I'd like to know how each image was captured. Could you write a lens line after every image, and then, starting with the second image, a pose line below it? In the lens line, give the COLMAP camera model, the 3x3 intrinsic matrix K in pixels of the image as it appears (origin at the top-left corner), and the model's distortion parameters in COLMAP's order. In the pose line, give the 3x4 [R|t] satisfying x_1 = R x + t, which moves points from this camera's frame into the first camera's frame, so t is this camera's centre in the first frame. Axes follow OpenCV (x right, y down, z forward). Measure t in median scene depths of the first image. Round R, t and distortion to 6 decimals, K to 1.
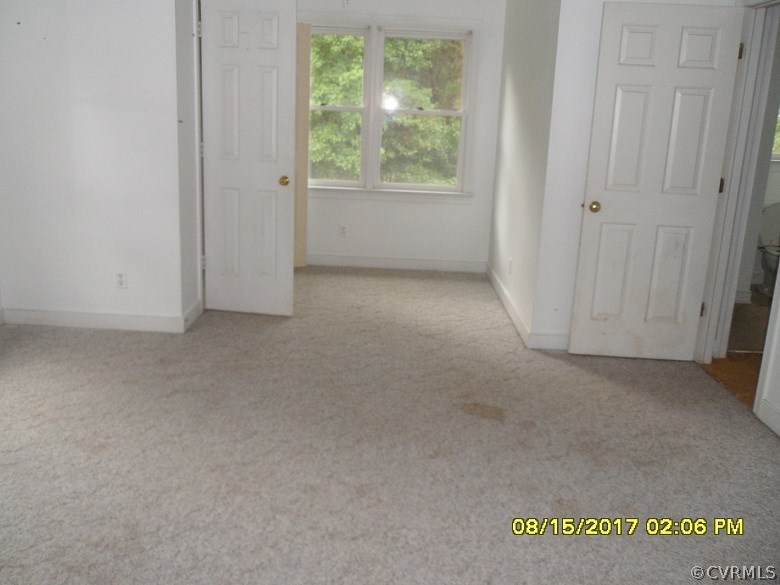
lens RADIAL K [[723.9, 0, 389.9], [0, 723.9, 284.7], [0, 0, 1]] dist [-0.022721, -0.003351]
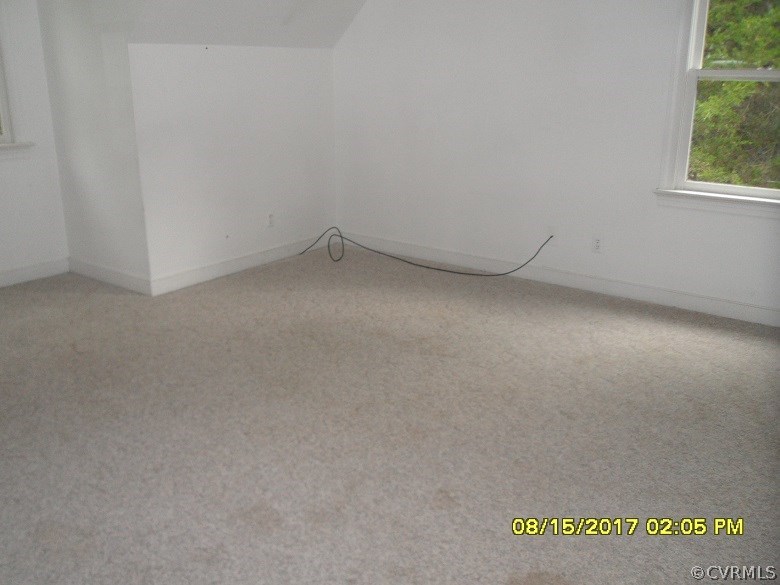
lens RADIAL K [[723.9, 0, 389.9], [0, 723.9, 284.7], [0, 0, 1]] dist [-0.022721, -0.003351]
pose [[-0.610389, 0.157794, -0.776226, 0.792821], [-0.228645, 0.903144, 0.363390, -0.286796], [0.758384, 0.399290, -0.515190, 1.494041]]
